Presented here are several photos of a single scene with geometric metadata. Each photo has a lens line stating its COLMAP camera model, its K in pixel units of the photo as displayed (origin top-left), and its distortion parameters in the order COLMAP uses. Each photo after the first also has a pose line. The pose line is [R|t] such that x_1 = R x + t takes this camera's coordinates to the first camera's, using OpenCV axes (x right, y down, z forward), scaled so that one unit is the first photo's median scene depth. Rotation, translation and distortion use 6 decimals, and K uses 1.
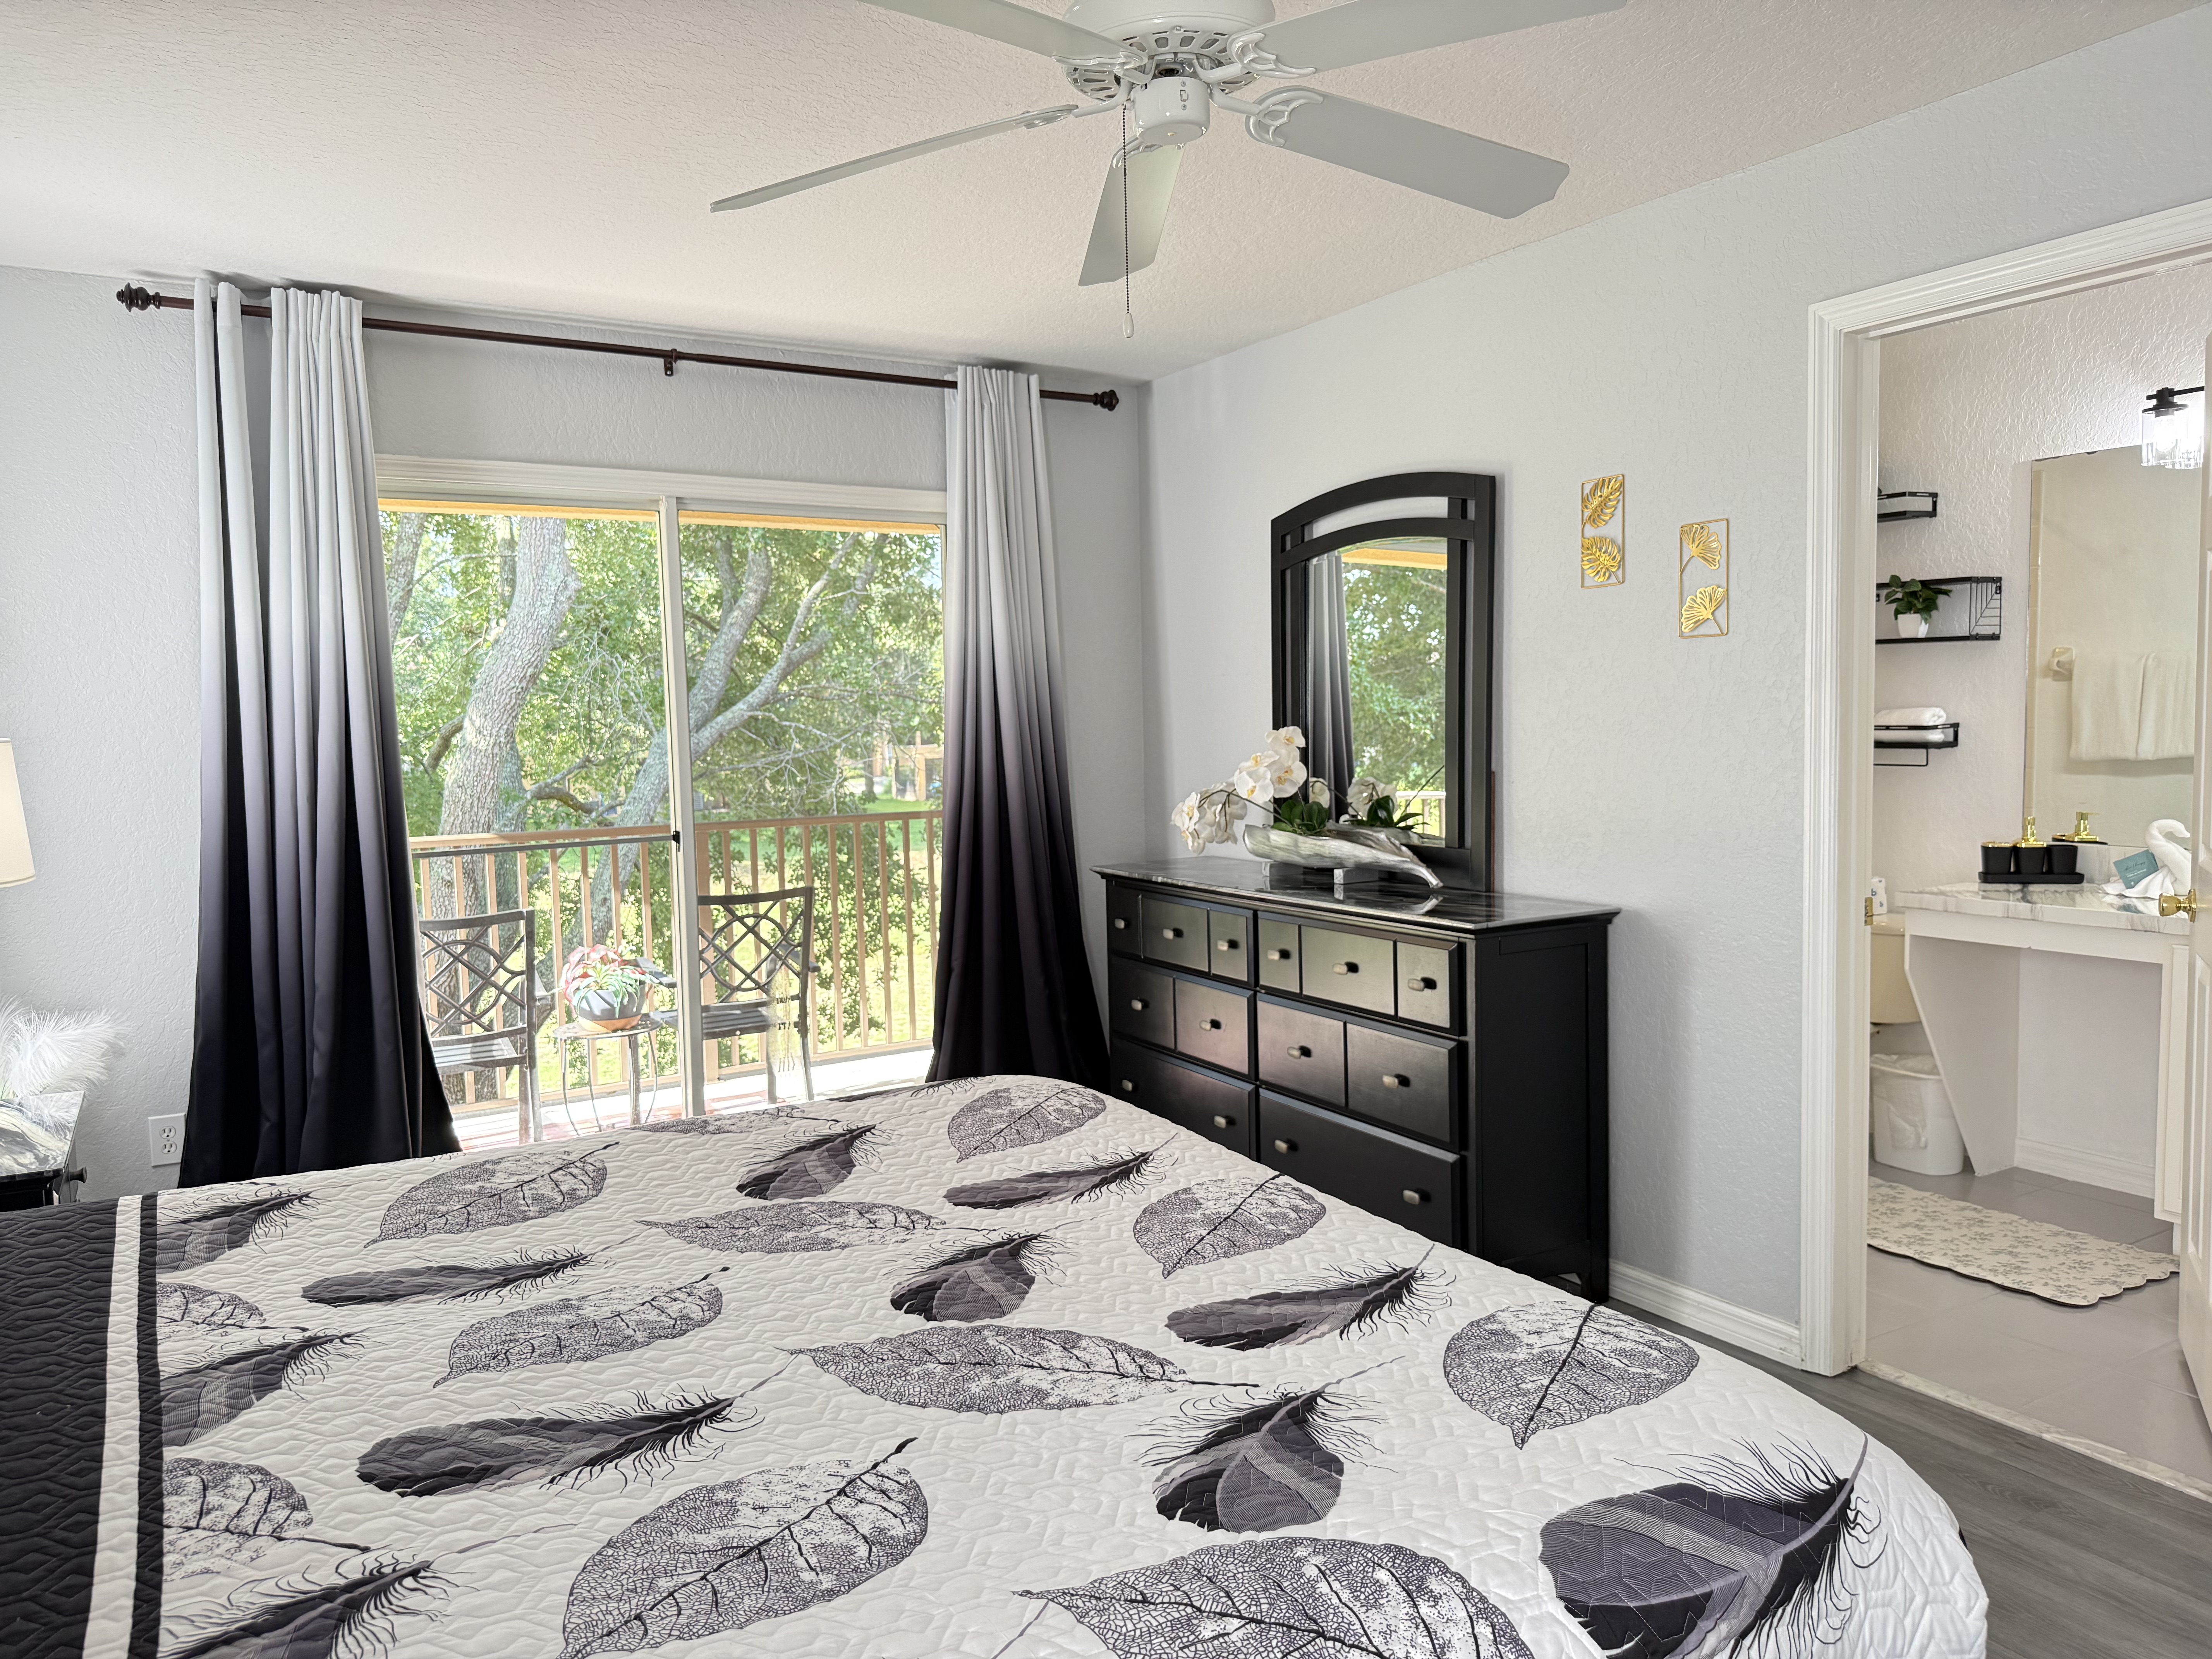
lens RADIAL K [[1578.4, 0, 1102.4], [0, 1578.4, 819.1], [0, 0, 1]] dist [0.061226, -0.082059]
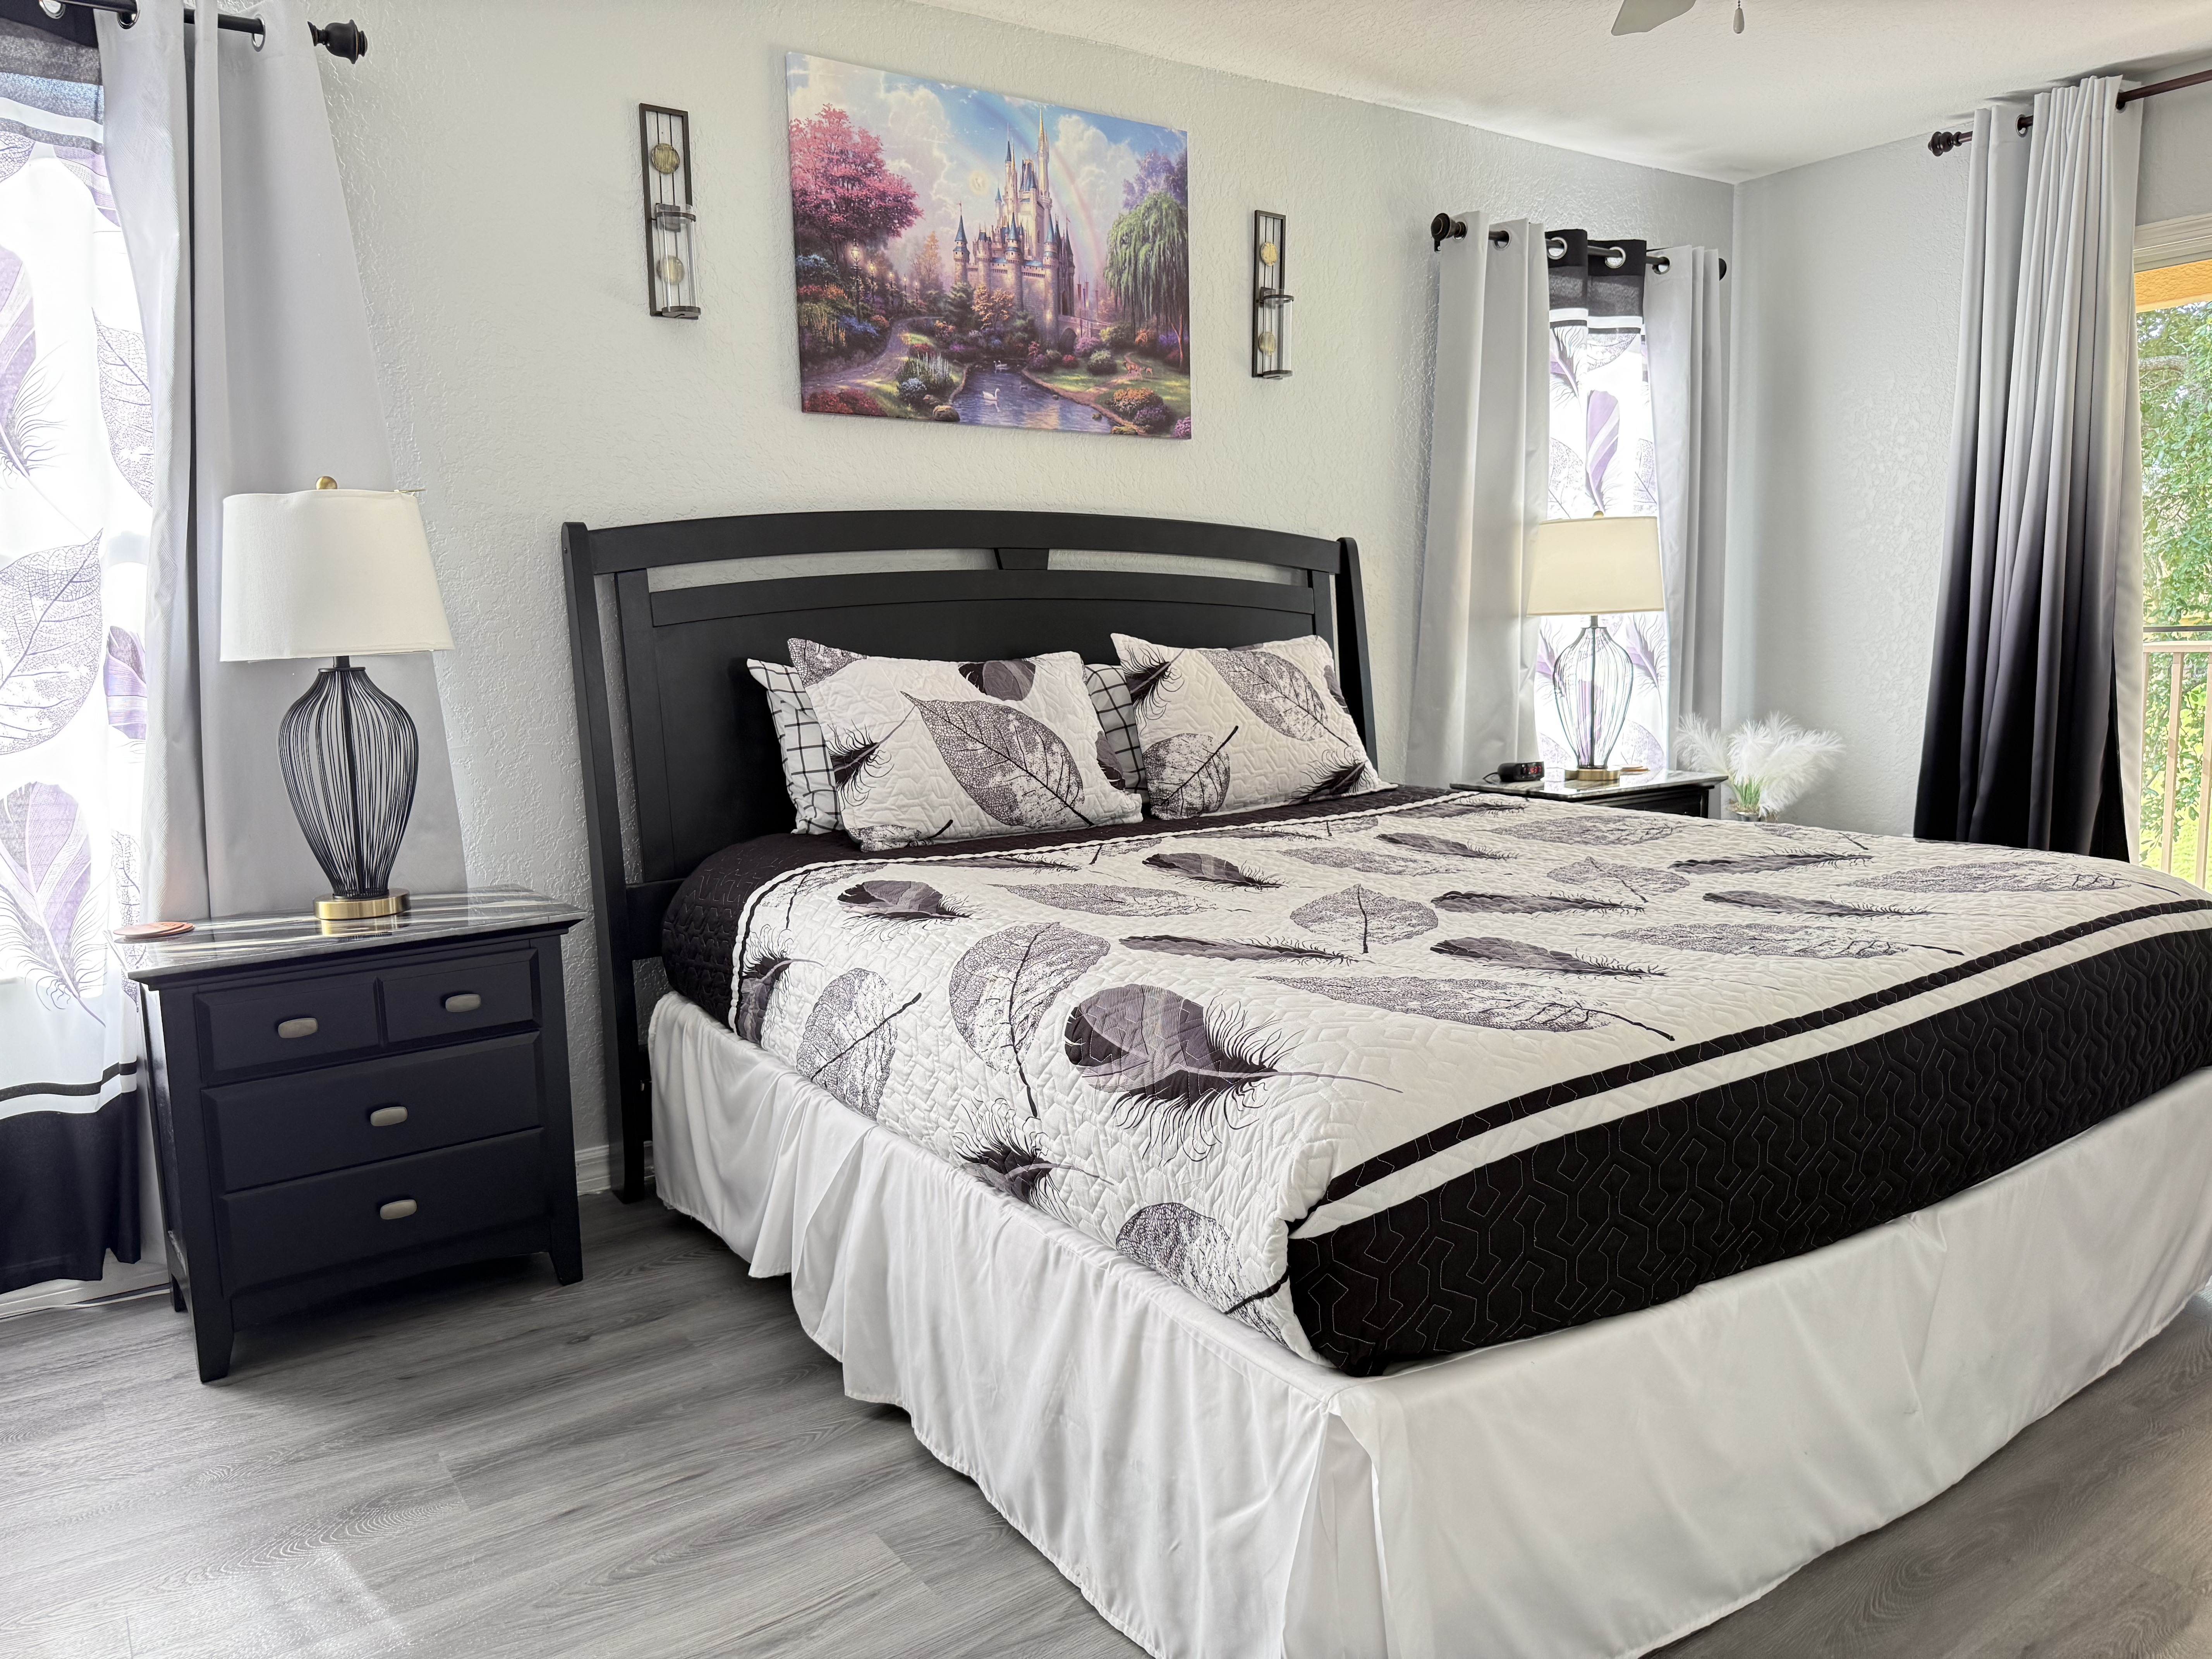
lens RADIAL K [[1578.4, 0, 1086.0], [0, 1578.4, 816.7], [0, 0, 1]] dist [0.061226, -0.082059]
pose [[0.060913, 0.141688, -0.988035, 0.693116], [-0.047836, 0.989150, 0.138899, 0.041030], [0.996996, 0.038803, 0.067030, 0.356842]]
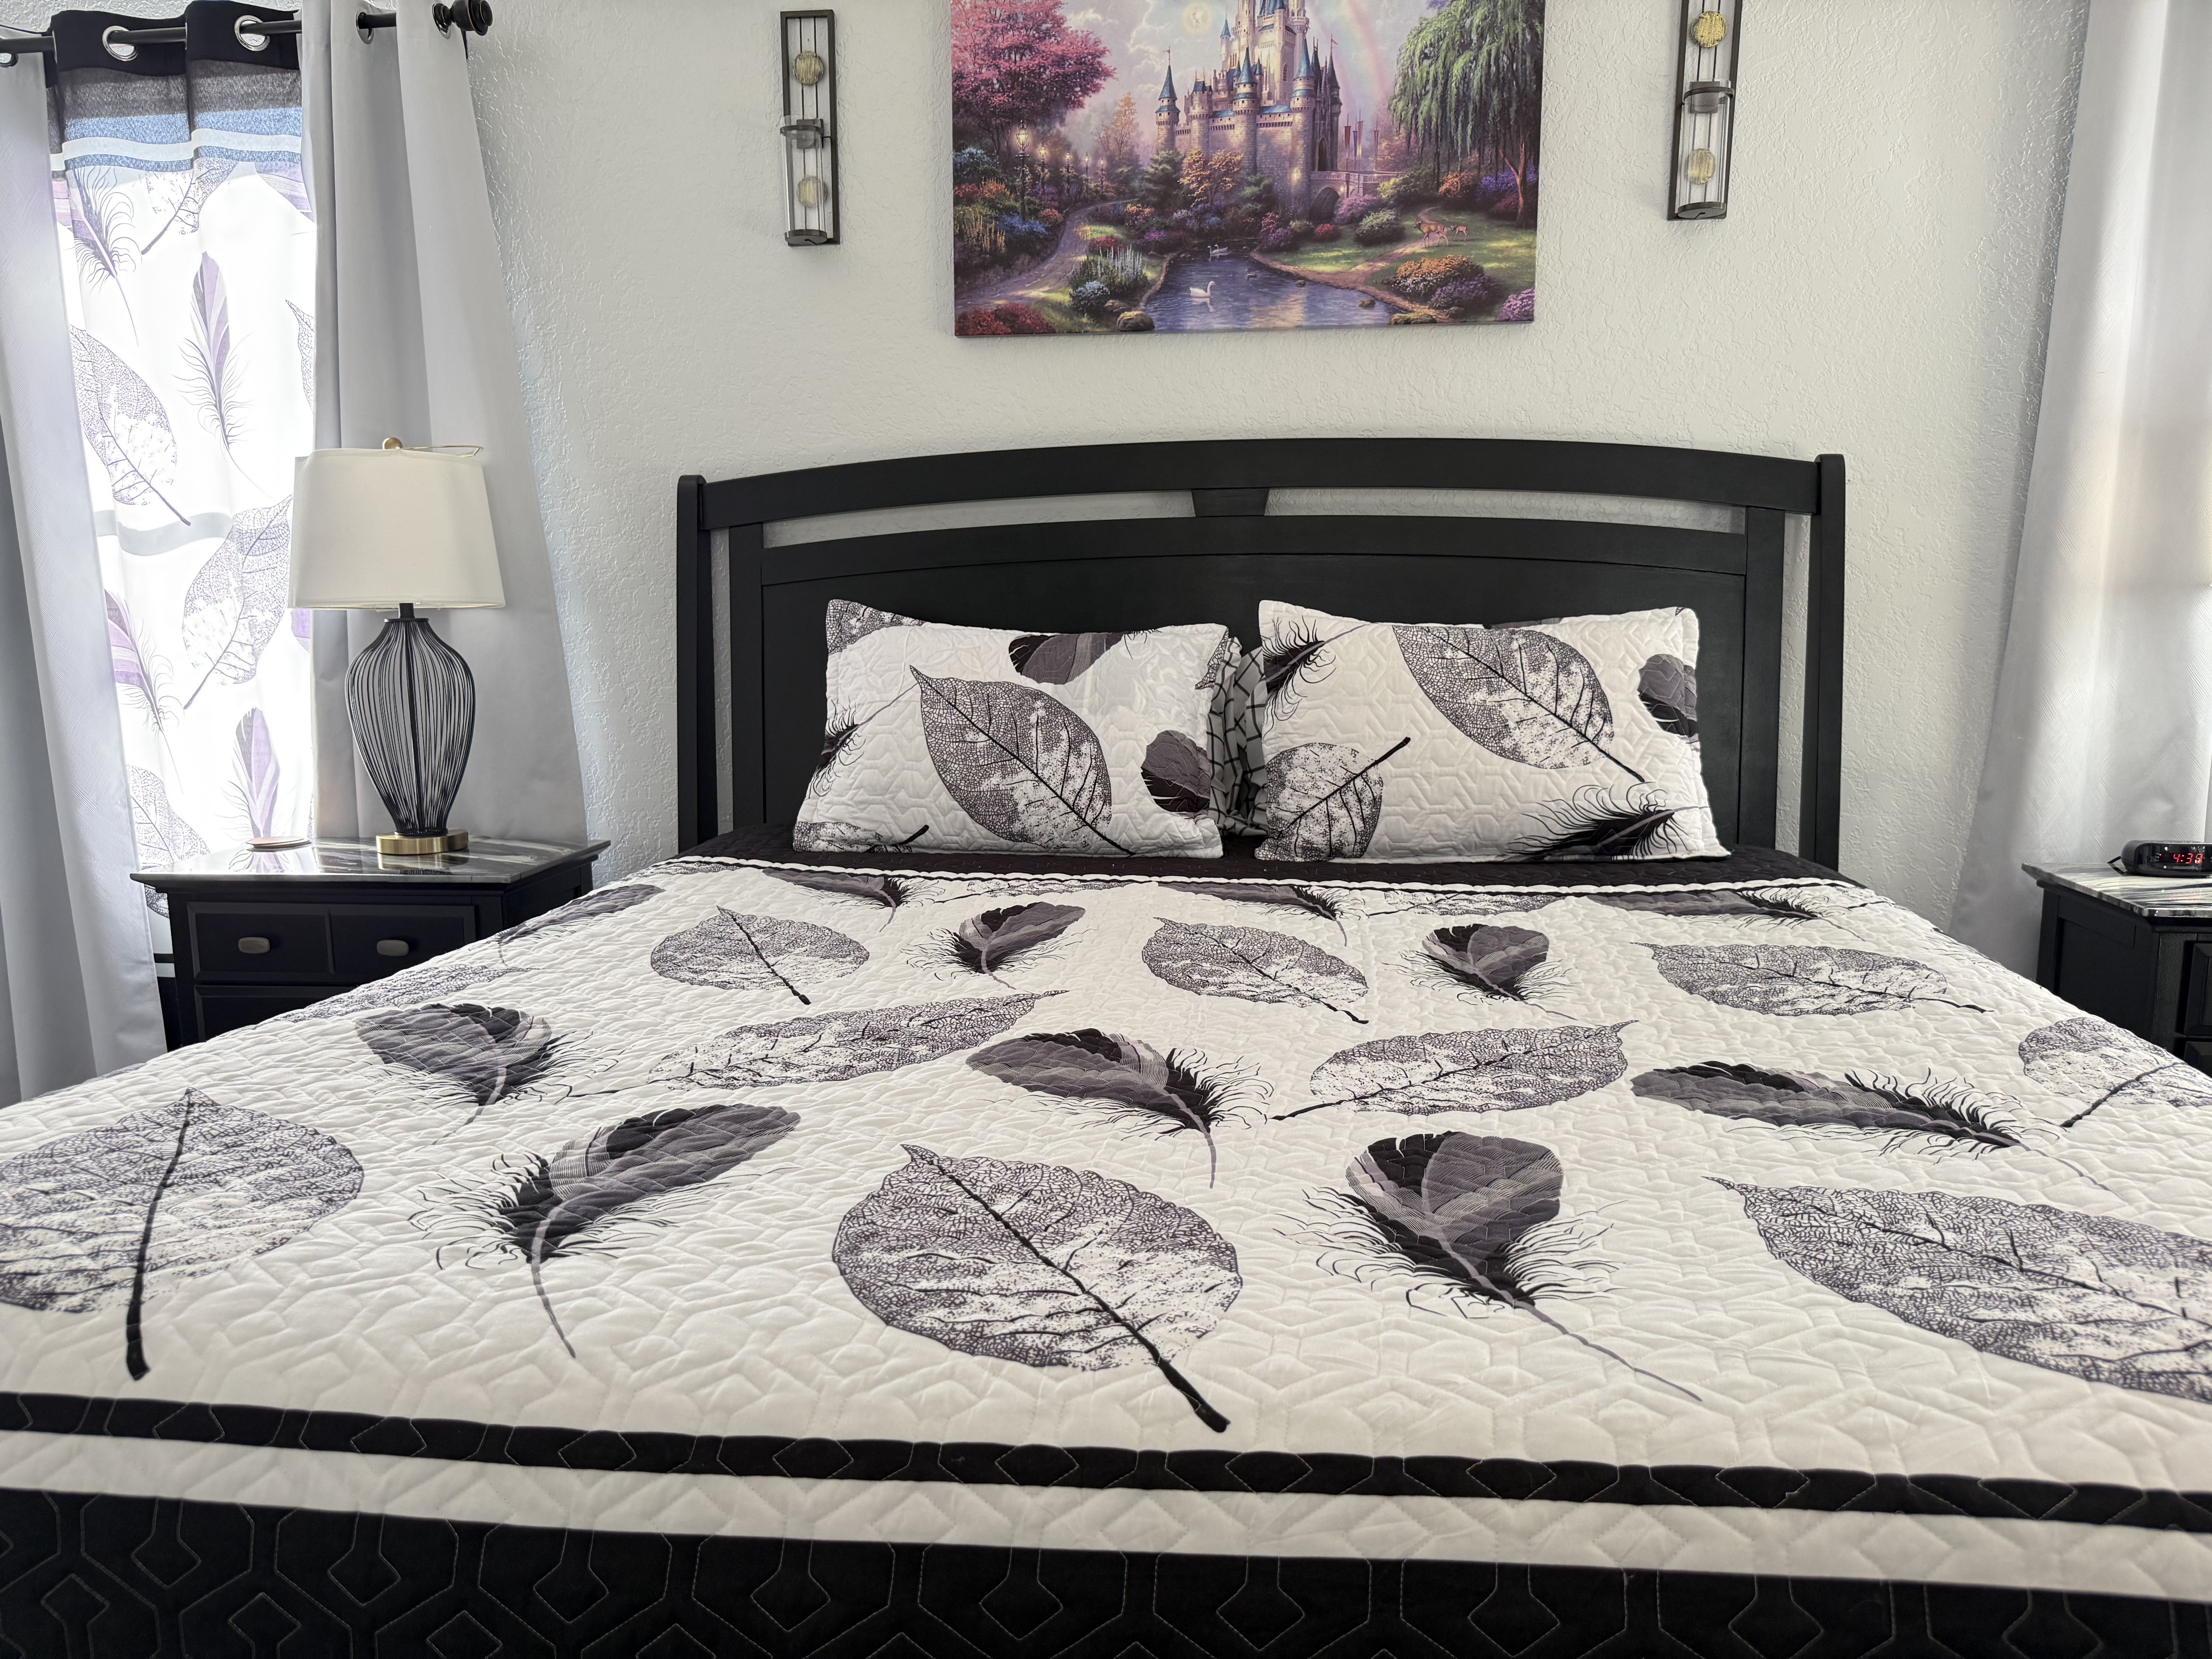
lens RADIAL K [[1578.4, 0, 1056.6], [0, 1578.4, 790.0], [0, 0, 1]] dist [0.061226, -0.082059]
pose [[-0.621895, 0.119641, -0.773908, 0.293169], [-0.034022, 0.983199, 0.179336, 0.020887], [0.782361, 0.137858, -0.607376, 0.868837]]
